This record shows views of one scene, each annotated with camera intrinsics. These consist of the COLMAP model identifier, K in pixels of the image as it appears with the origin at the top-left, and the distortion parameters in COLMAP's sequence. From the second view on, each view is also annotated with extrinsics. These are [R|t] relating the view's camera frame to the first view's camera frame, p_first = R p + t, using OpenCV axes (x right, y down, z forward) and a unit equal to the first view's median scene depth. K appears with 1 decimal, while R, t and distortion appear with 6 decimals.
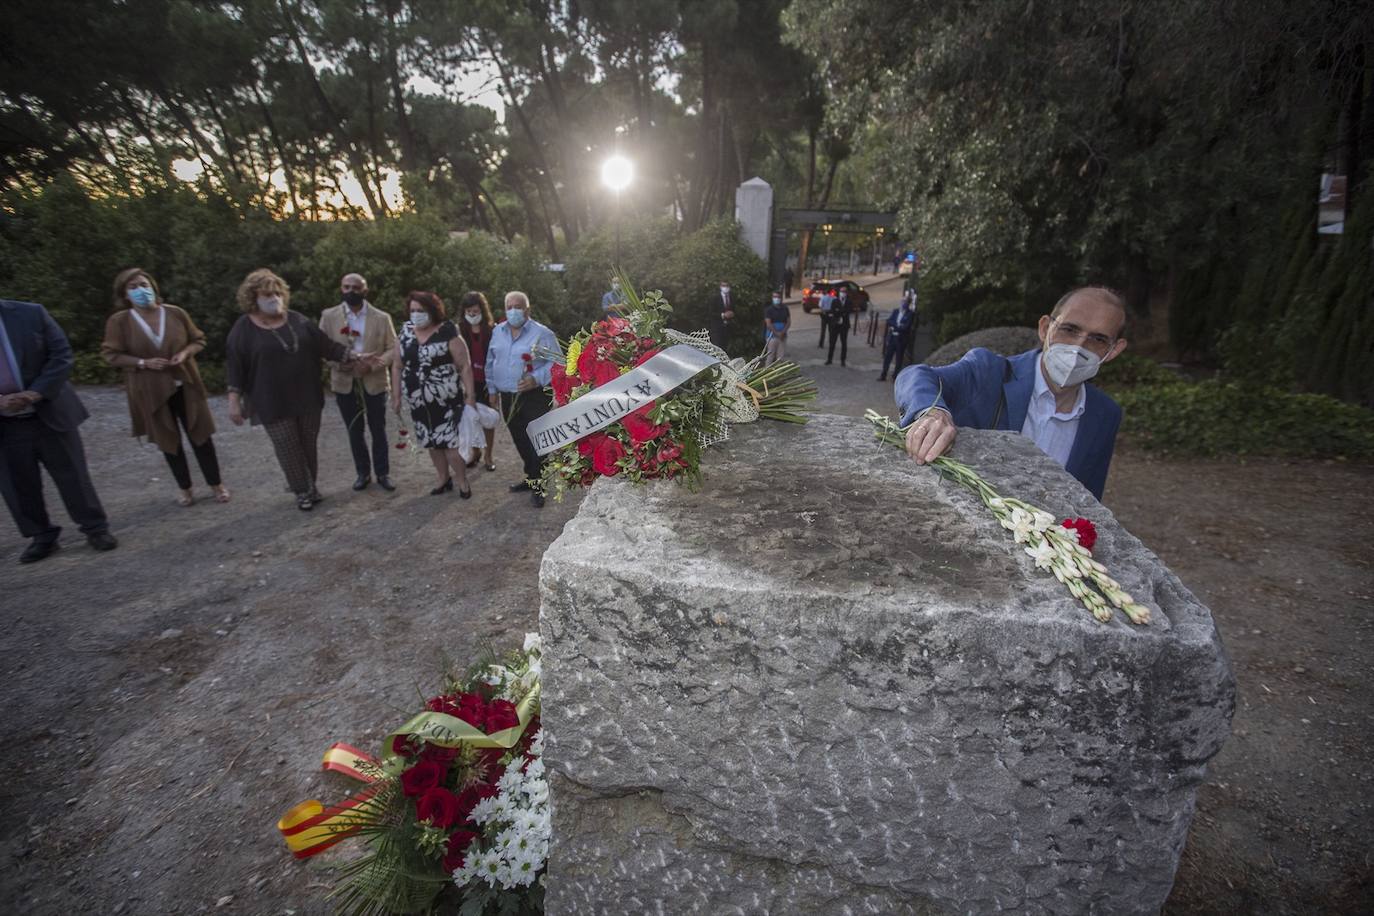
lens RADIAL K [[604.7, 0, 680.4], [0, 604.7, 452.5], [0, 0, 1]] dist [-0.037852, 0.008432]
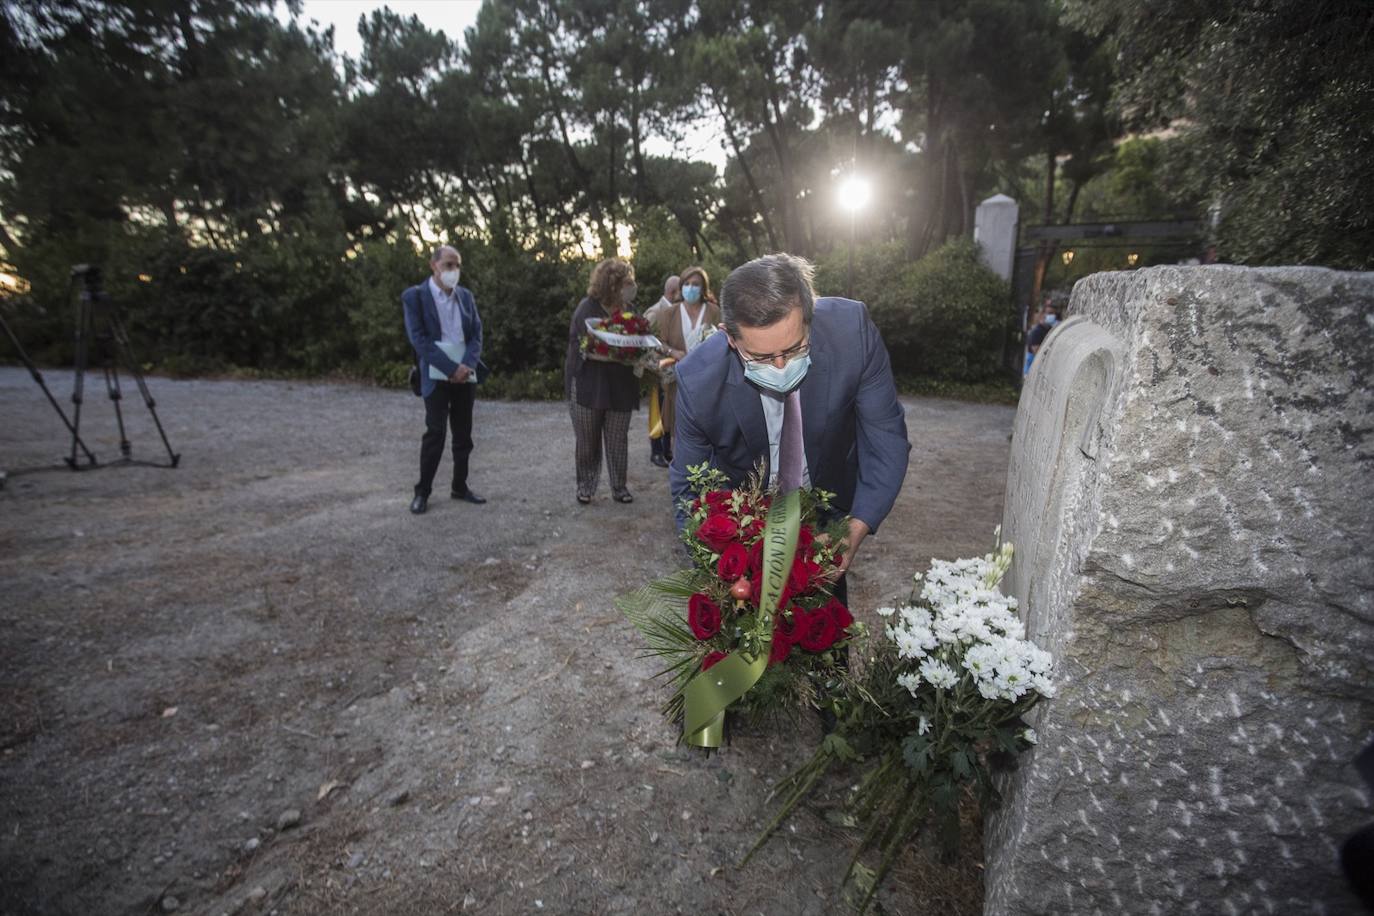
lens RADIAL K [[611.2, 0, 687.6], [0, 611.2, 449.4], [0, 0, 1]] dist [-0.043536, 0.011290]
pose [[0.949875, 0.039156, -0.310168, -0.212706], [-0.061674, 0.996098, -0.063124, 0.189029], [0.306486, 0.079089, 0.948584, 0.001786]]
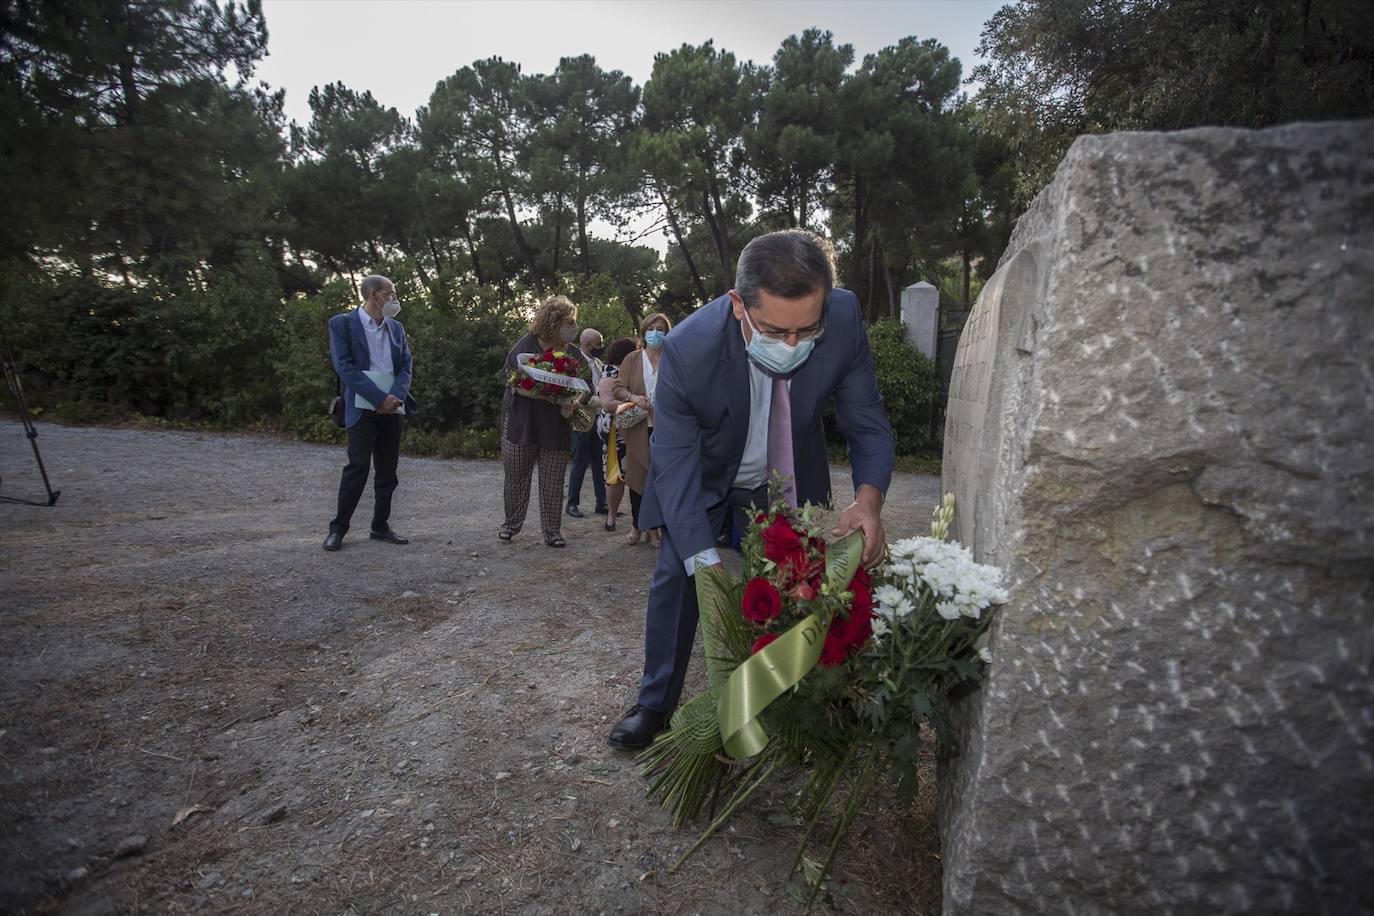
lens RADIAL K [[613.3, 0, 685.9], [0, 613.3, 451.7], [0, 0, 1]] dist [-0.044928, 0.012906]
pose [[0.975438, 0.021628, -0.219208, -0.213626], [-0.064870, 0.979240, -0.192045, 0.302726], [0.210504, 0.201548, 0.956591, 0.040690]]
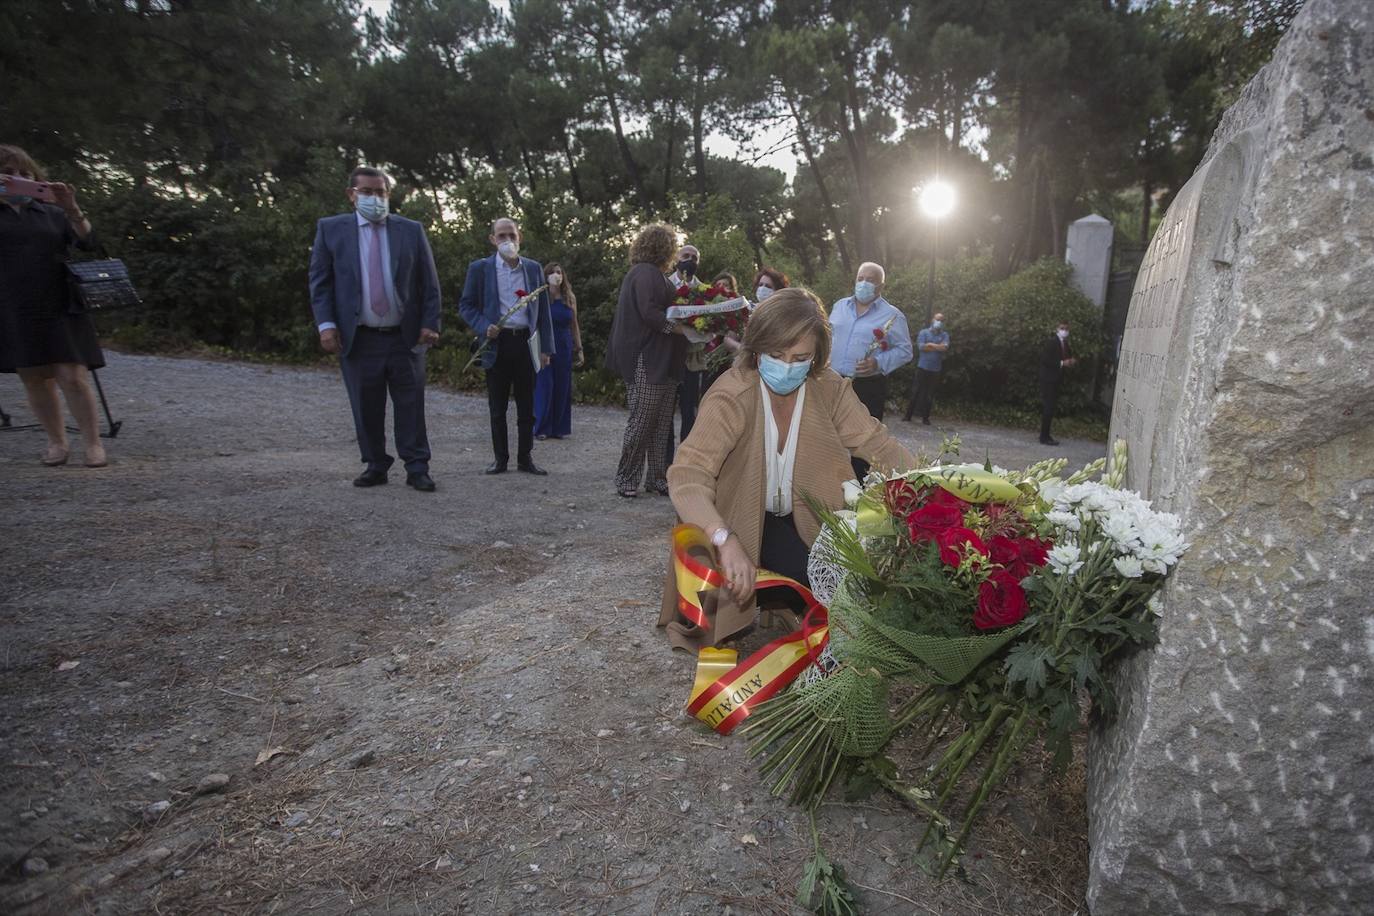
lens RADIAL K [[699.0, 0, 784.2], [0, 699.0, 449.9], [0, 0, 1]] dist [-0.047045, 0.014171]
pose [[0.965810, 0.069787, -0.249681, -0.220750], [-0.104463, 0.986201, -0.128433, 0.327006], [0.237273, 0.150124, 0.959773, 0.038400]]
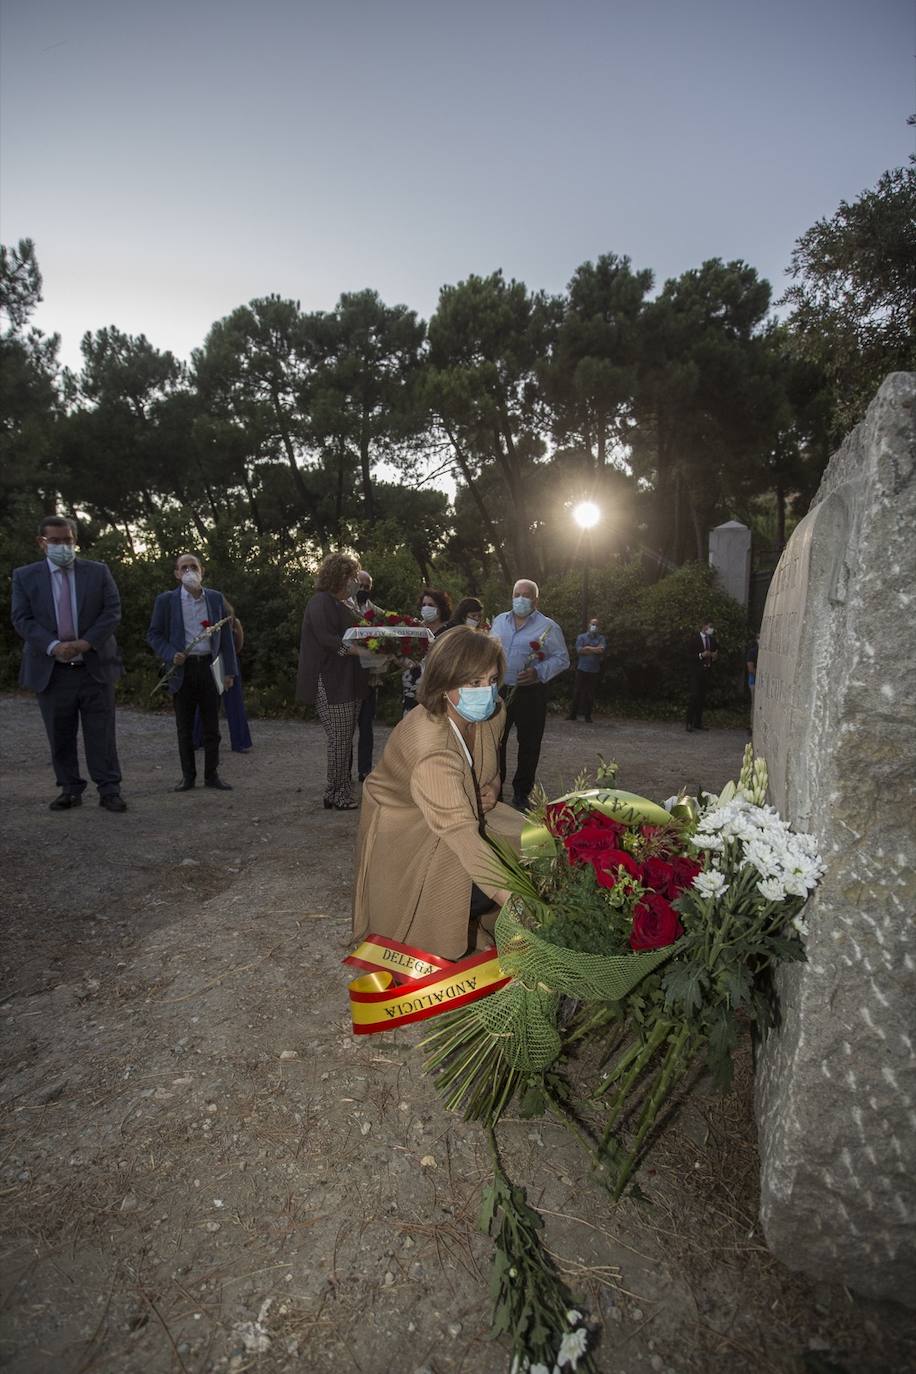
lens RADIAL K [[657.8, 0, 452.2], [0, 657.8, 695.9], [0, 0, 1]] dist [-0.047613, 0.019692]
pose [[0.965946, 0.006431, -0.258662, -0.210545], [-0.062035, 0.976290, -0.207389, 0.301956], [0.251196, 0.216373, 0.943442, 0.031159]]
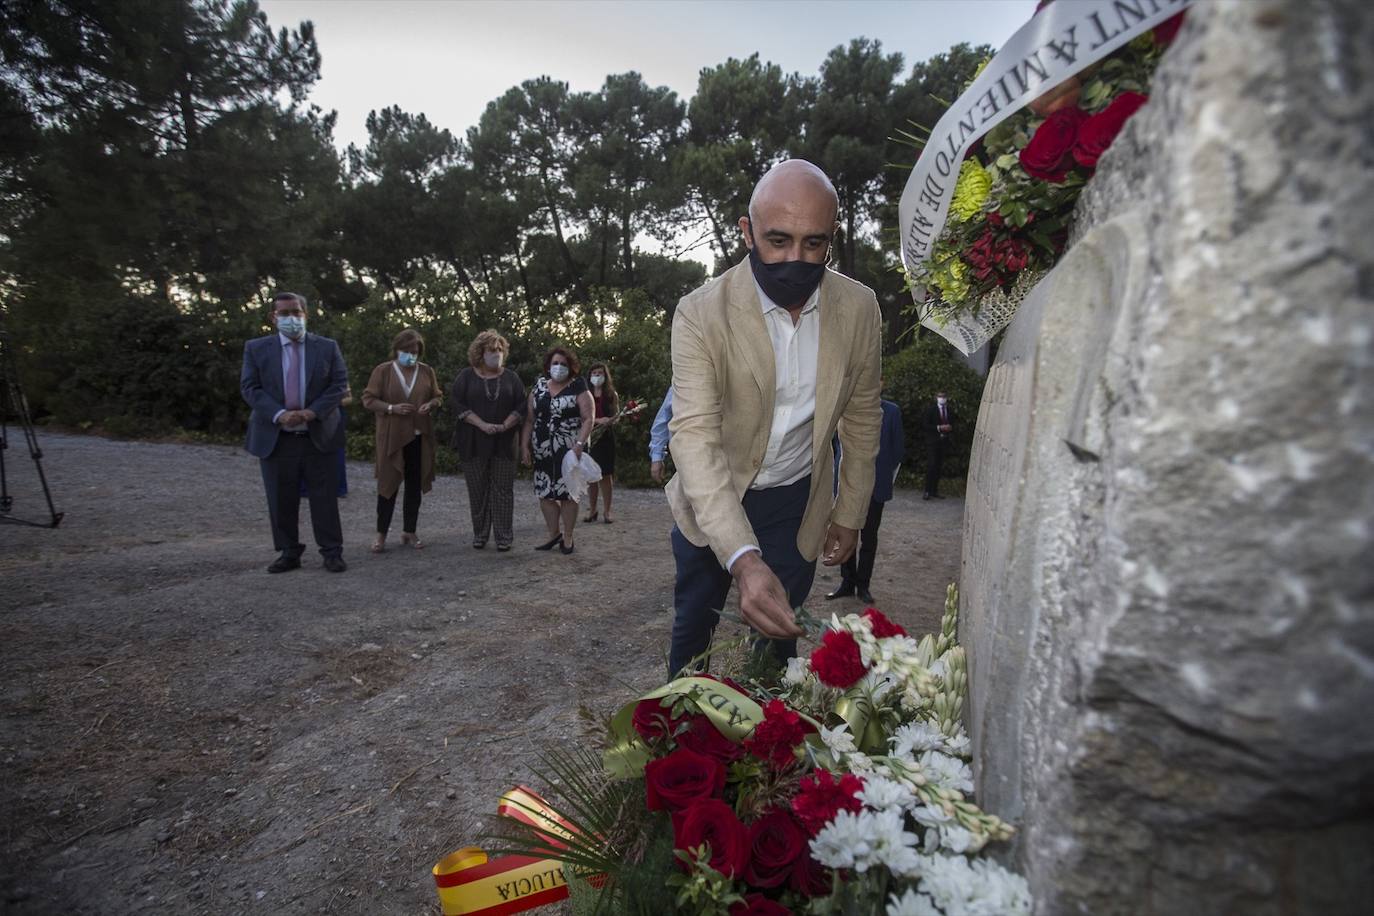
lens RADIAL K [[613.3, 0, 685.9], [0, 613.3, 451.7], [0, 0, 1]] dist [-0.044928, 0.012906]
pose [[0.955848, 0.028196, -0.292505, -0.152899], [-0.091975, 0.974080, -0.206660, 0.203056], [0.279097, 0.224439, 0.933666, 0.231361]]
